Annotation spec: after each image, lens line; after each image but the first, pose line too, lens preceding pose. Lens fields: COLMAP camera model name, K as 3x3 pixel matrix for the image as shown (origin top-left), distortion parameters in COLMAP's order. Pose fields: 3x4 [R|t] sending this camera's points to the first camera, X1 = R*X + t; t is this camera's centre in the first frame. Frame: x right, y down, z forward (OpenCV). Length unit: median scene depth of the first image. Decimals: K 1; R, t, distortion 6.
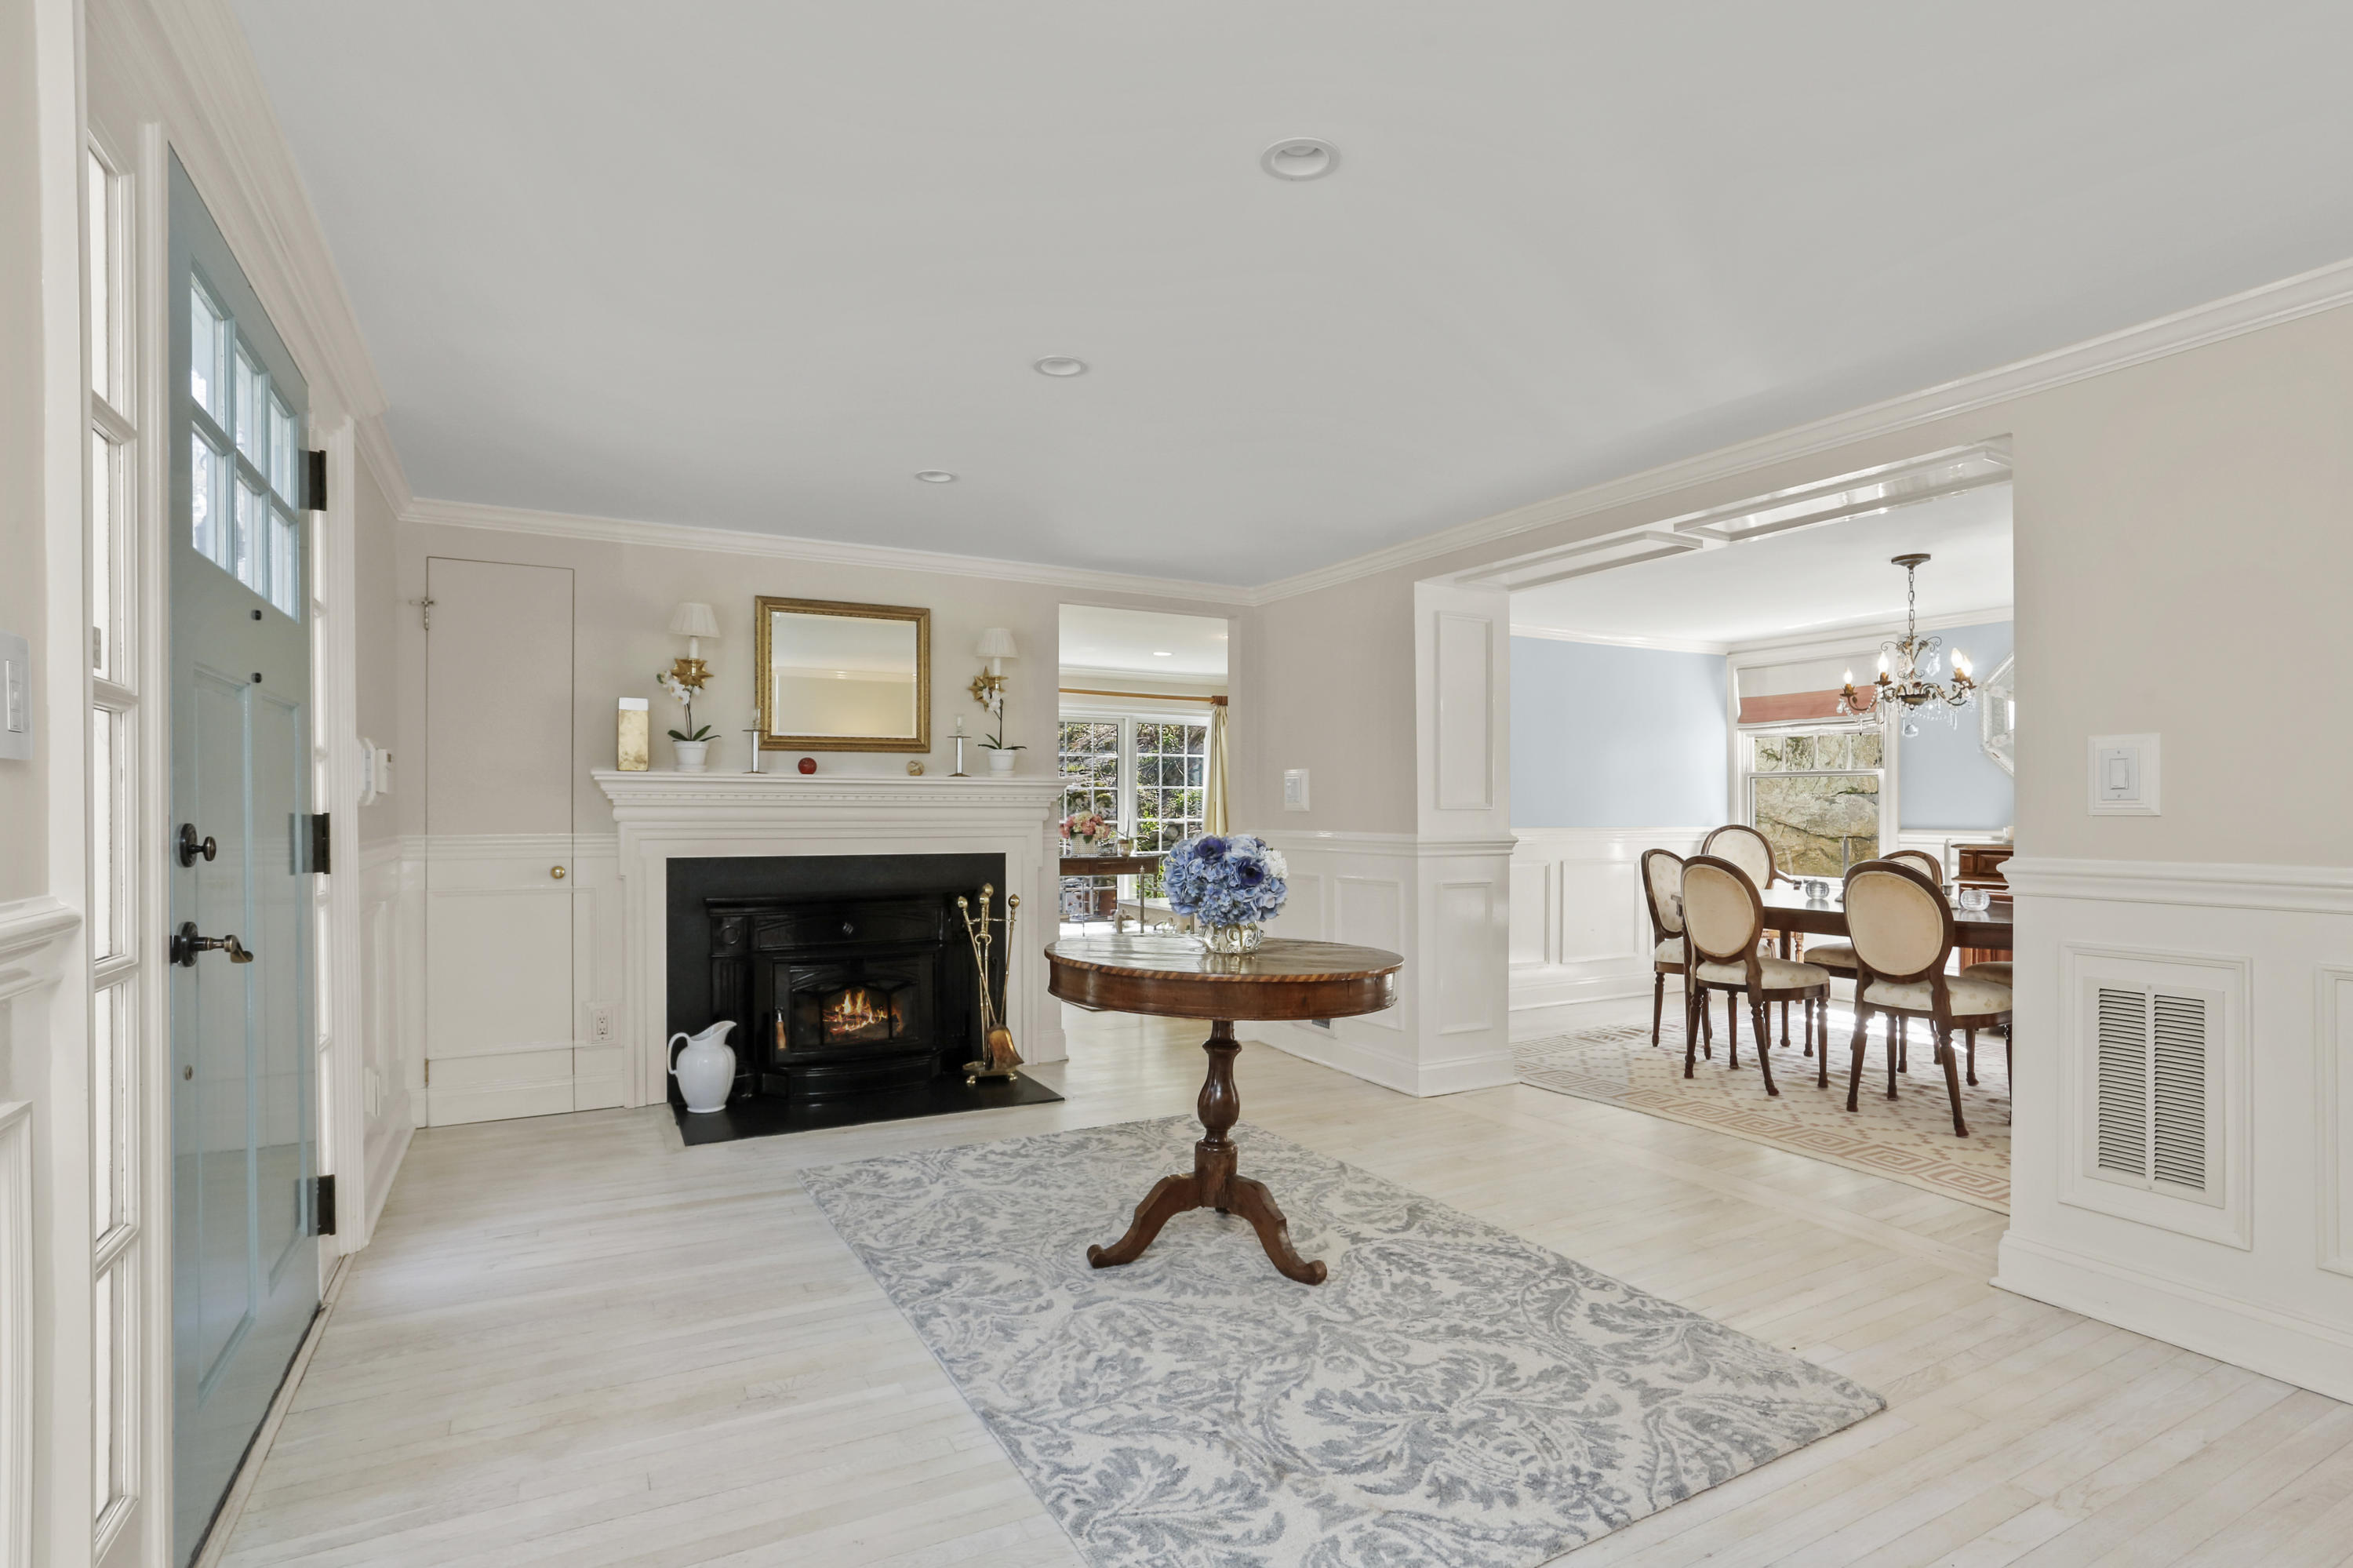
lens RADIAL K [[1143.7, 0, 1188.6], [0, 1143.7, 798.5], [0, 0, 1]] dist [-0.059569, 0.025569]
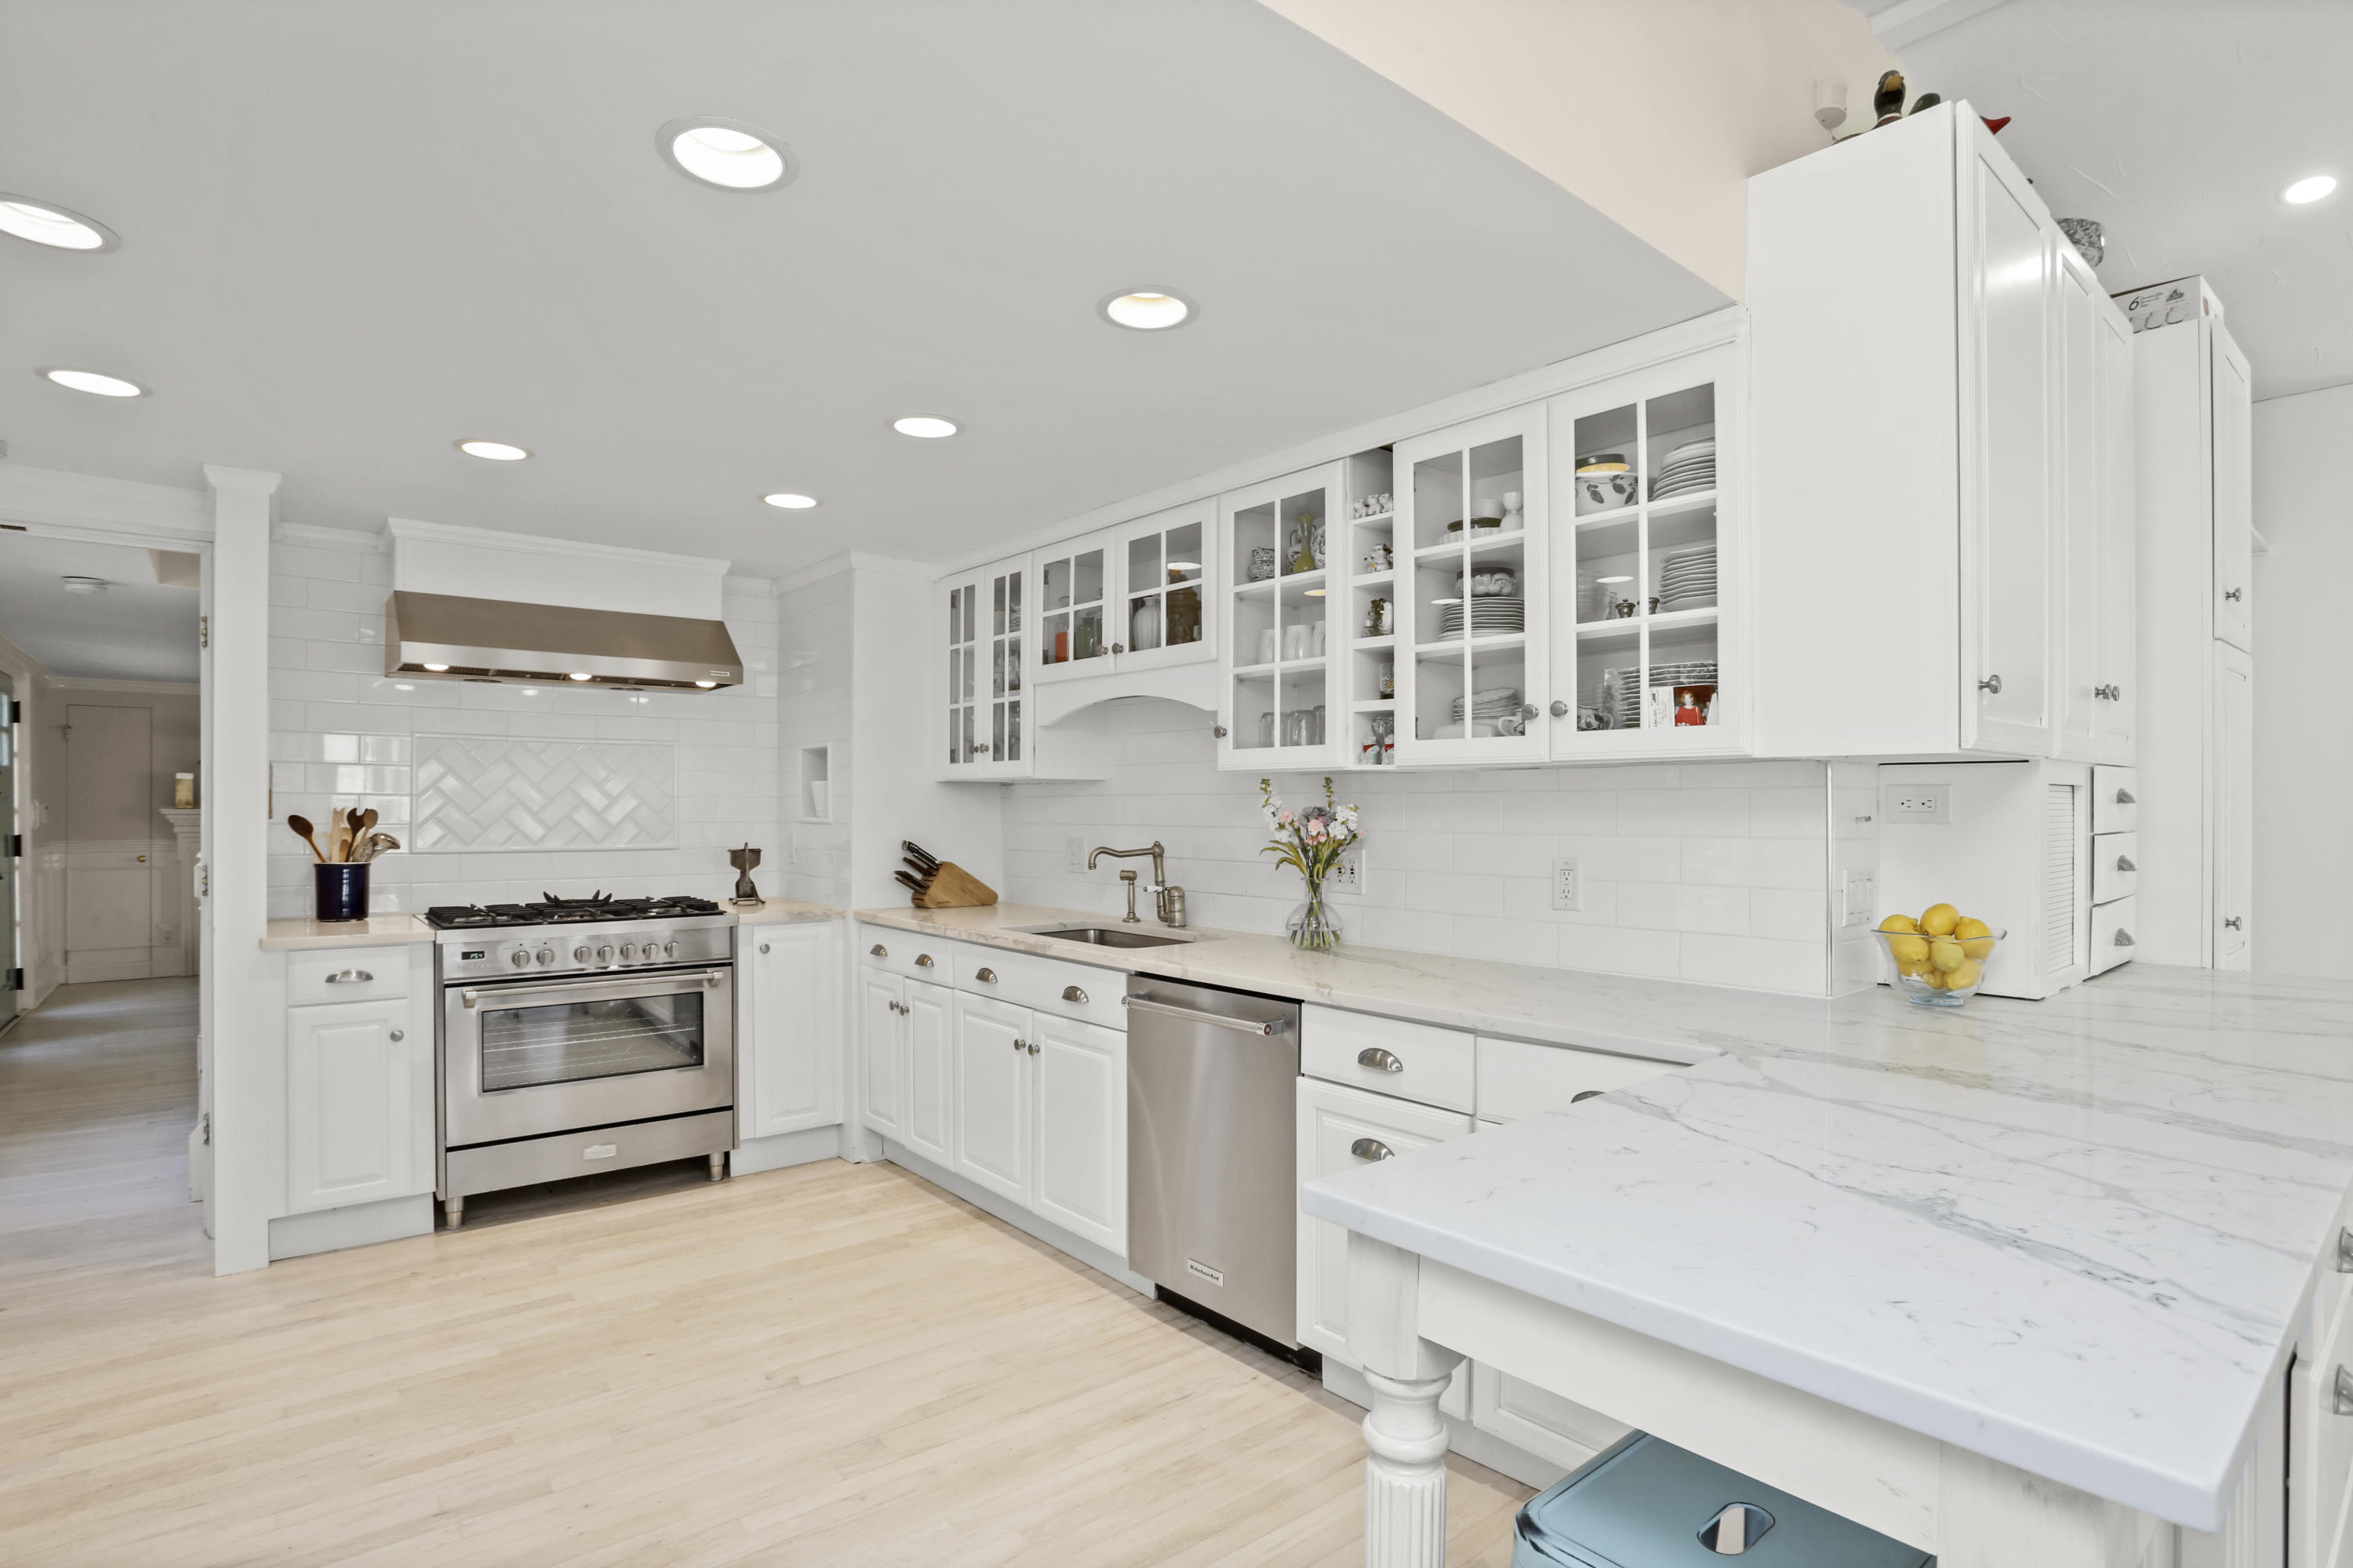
lens RADIAL K [[1143.7, 0, 1151.7], [0, 1143.7, 796.3], [0, 0, 1]] dist [-0.059569, 0.025569]
pose [[0.985071, 0.003804, 0.172105, 1.382869], [-0.003879, 0.999992, 0.000099, -0.085426], [-0.172104, -0.000765, 0.985079, -1.989332]]
